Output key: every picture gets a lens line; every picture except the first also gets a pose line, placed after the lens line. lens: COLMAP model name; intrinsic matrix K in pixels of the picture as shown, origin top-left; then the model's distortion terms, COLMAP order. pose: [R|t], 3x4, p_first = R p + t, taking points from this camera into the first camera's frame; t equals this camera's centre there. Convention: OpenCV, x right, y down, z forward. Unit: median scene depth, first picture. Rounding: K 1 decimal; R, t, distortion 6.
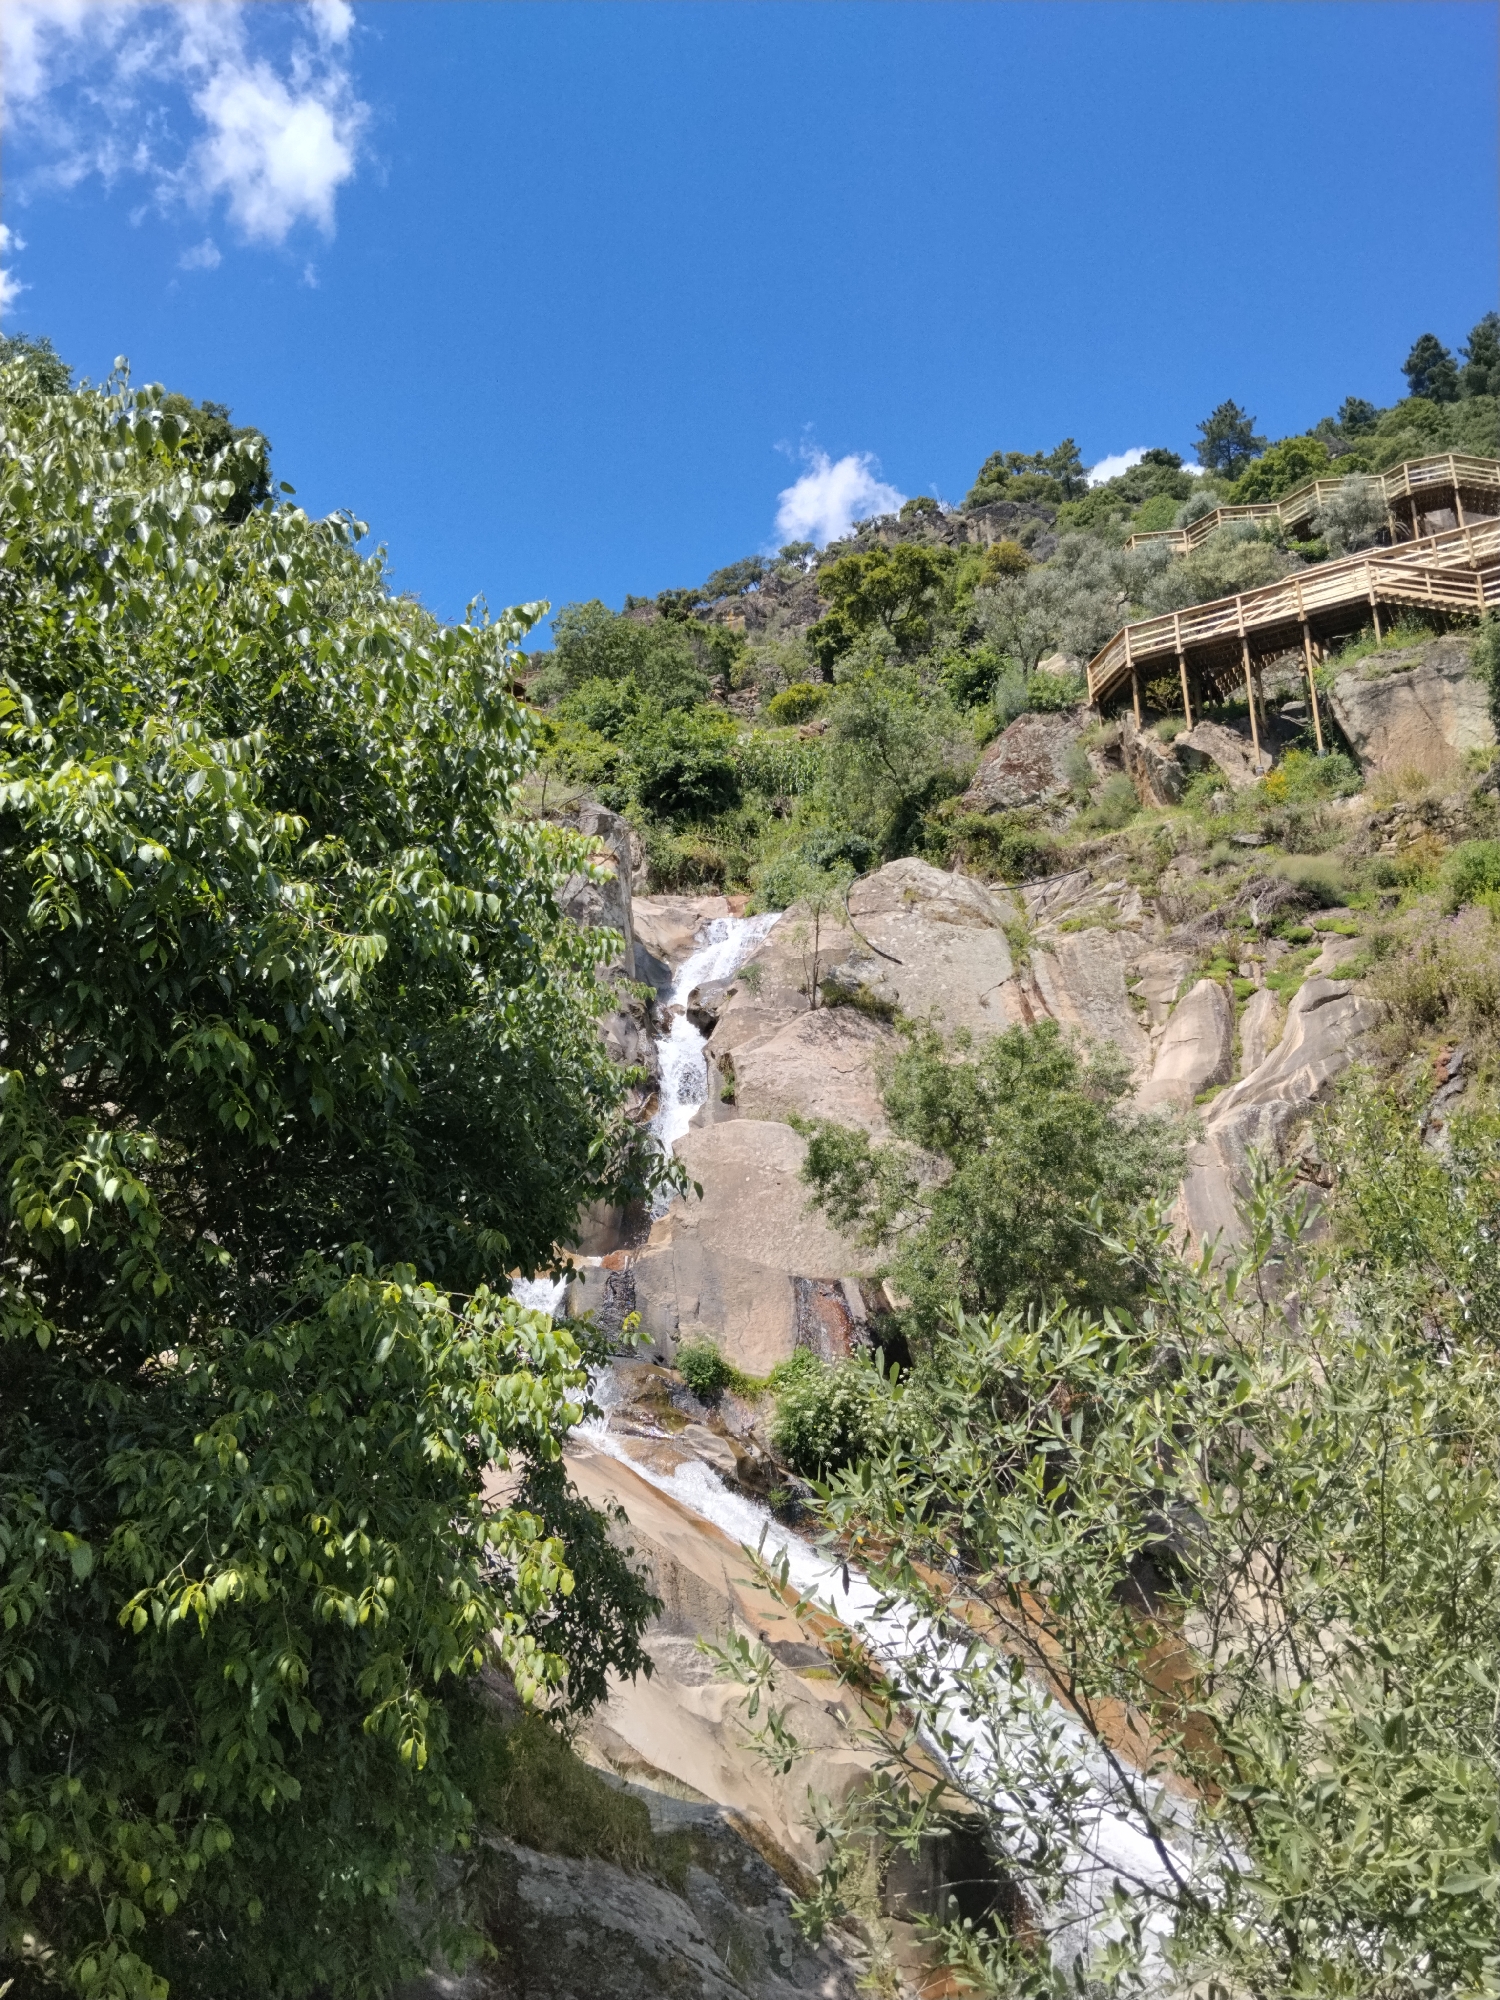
lens RADIAL K [[1697.9, 0, 755.2], [0, 1697.9, 988.7], [0, 0, 1]] dist [0.089798, -0.182914]
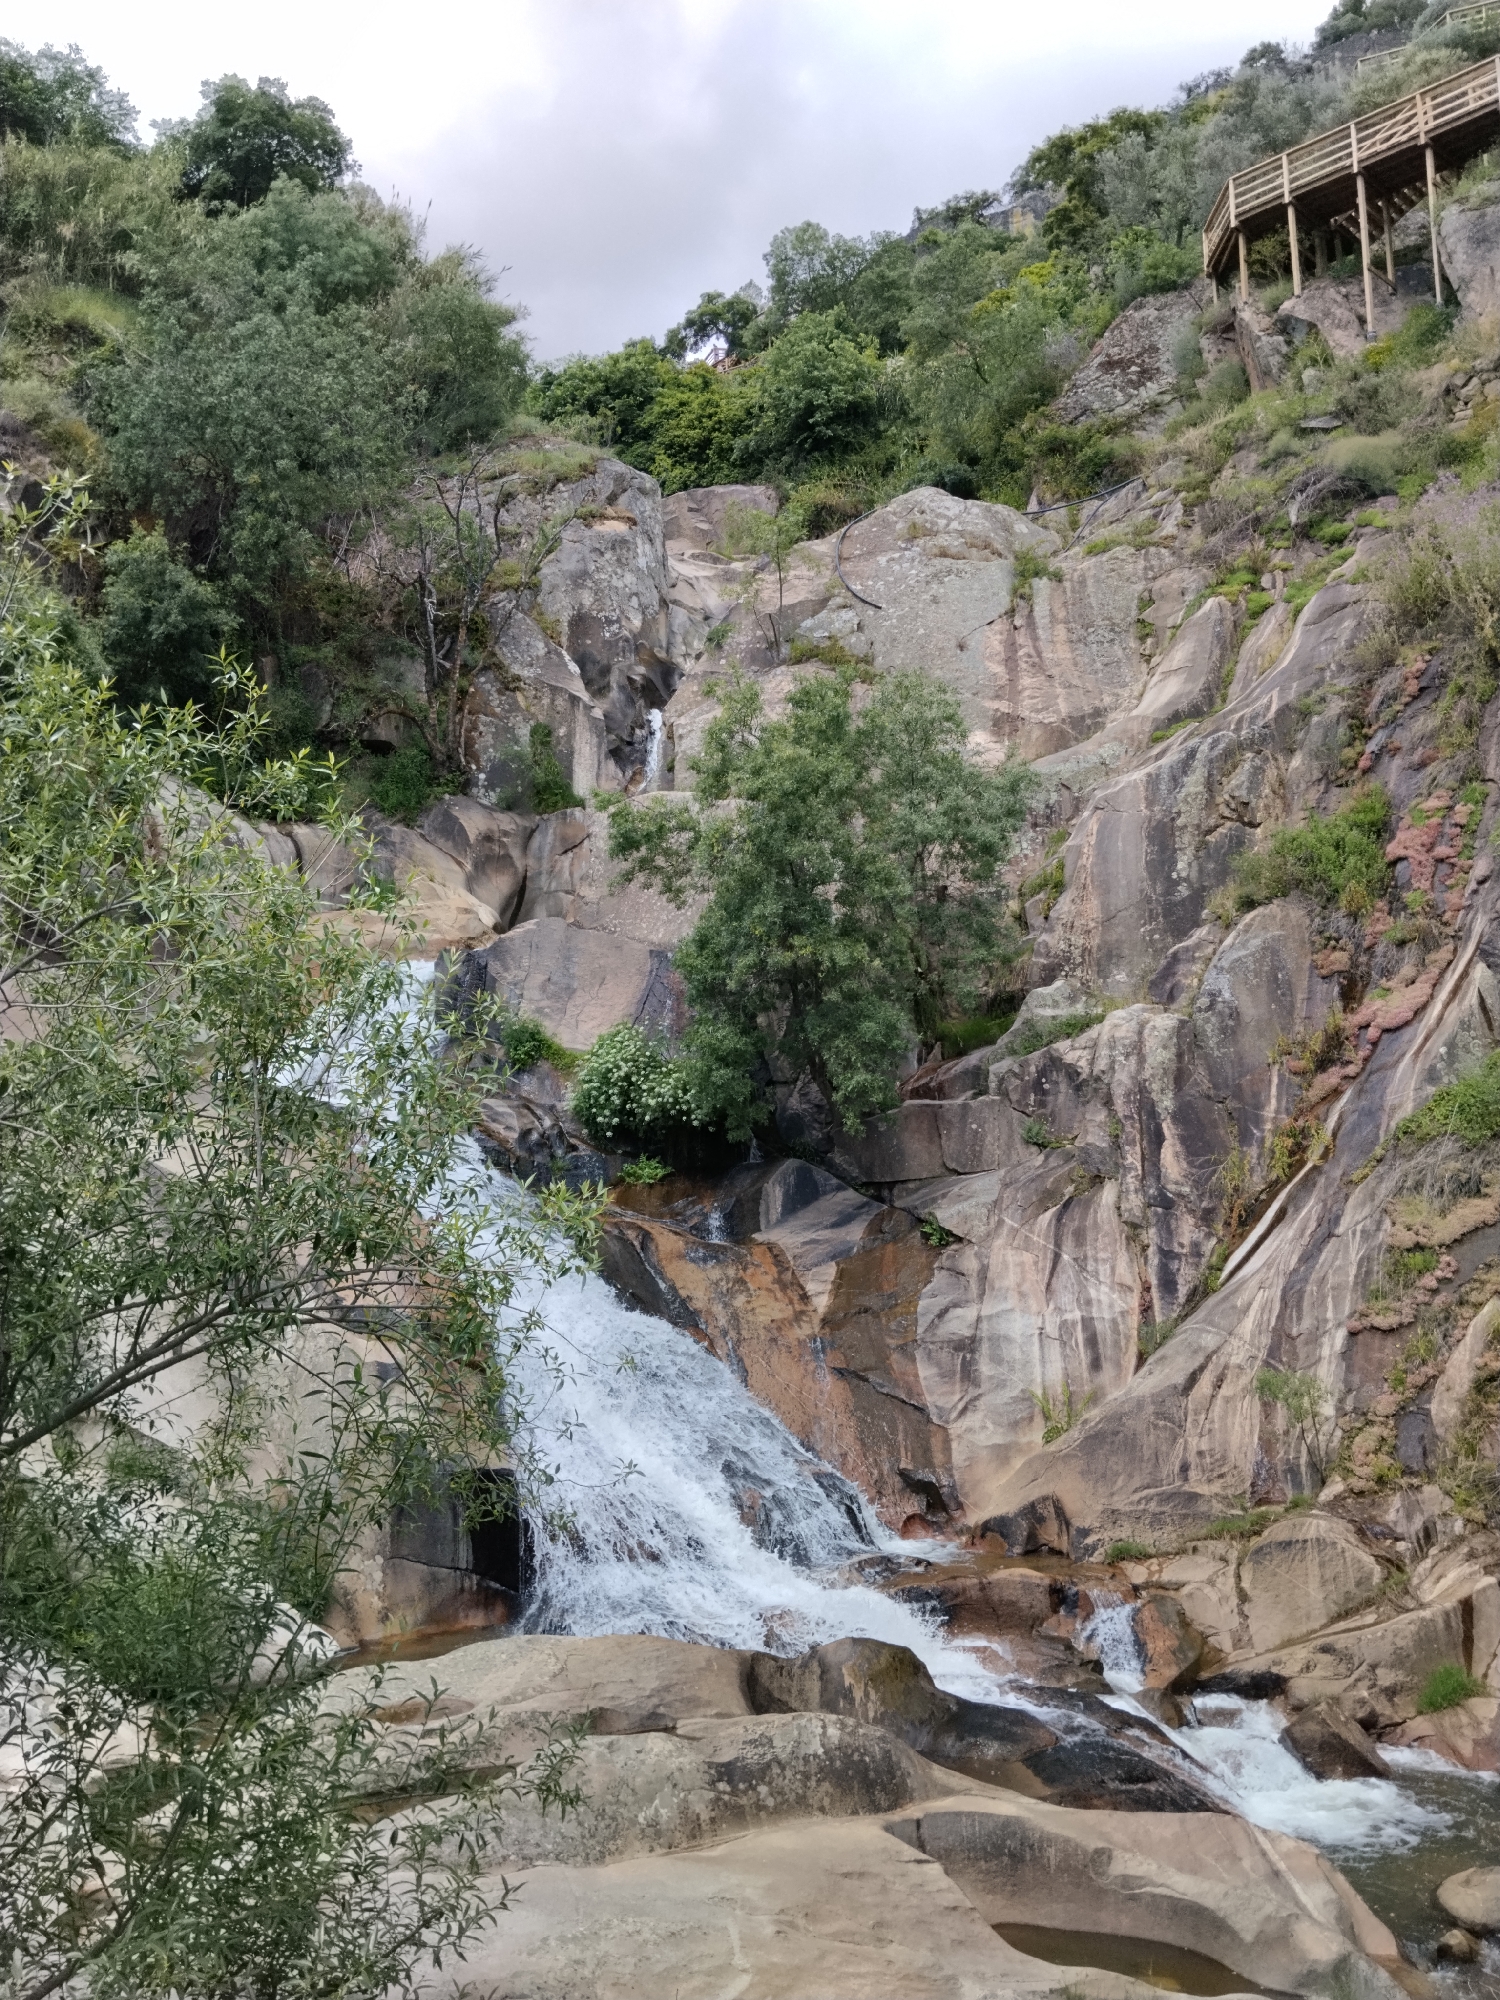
lens RADIAL K [[1697.9, 0, 745.2], [0, 1697.9, 1010.5], [0, 0, 1]] dist [0.089798, -0.182914]
pose [[0.968297, -0.028283, -0.248194, 0.225675], [0.079116, 0.977143, 0.197312, 0.008944], [0.236941, -0.210693, 0.948403, 0.049277]]
